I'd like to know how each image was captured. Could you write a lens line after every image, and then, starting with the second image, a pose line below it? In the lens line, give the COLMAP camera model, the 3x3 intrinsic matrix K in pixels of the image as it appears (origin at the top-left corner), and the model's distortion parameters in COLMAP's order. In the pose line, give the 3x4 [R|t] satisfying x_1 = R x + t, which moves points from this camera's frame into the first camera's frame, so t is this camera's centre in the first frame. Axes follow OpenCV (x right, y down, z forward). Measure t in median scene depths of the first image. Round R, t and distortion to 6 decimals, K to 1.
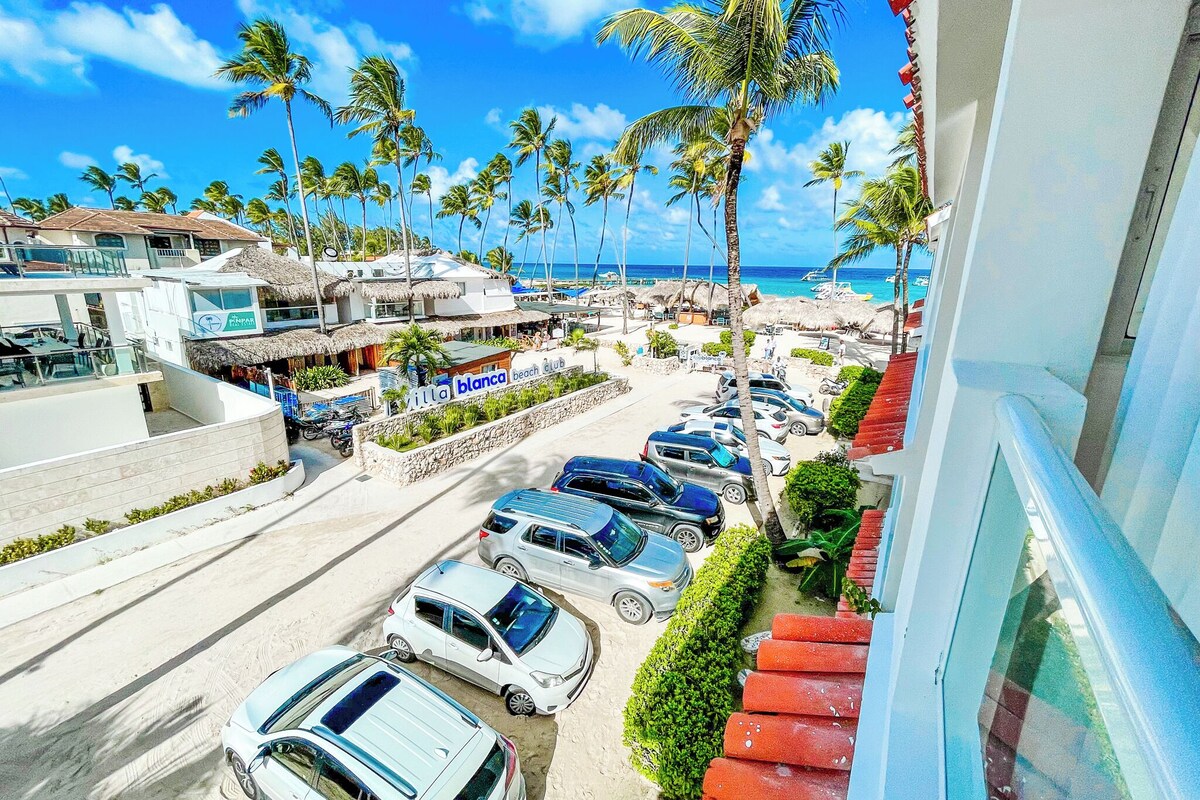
lens RADIAL K [[552.4, 0, 599.2], [0, 552.4, 394.6], [0, 0, 1]] dist [-0.011460, 0.000891]
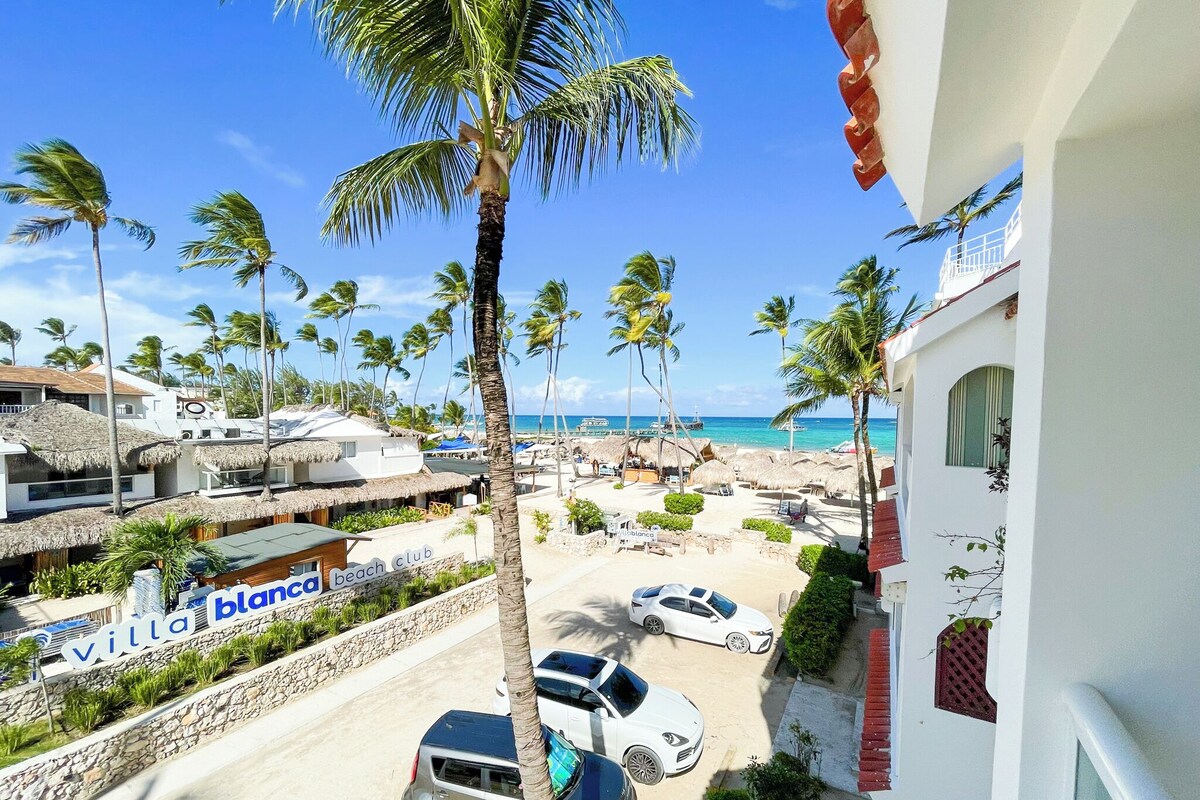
lens RADIAL K [[552.4, 0, 599.2], [0, 552.4, 394.6], [0, 0, 1]] dist [-0.011460, 0.000891]
pose [[0.999020, -0.007521, 0.043607, 0.119241], [0.018880, 0.963699, -0.266321, -0.053847], [-0.040021, 0.266884, 0.962897, 0.201738]]
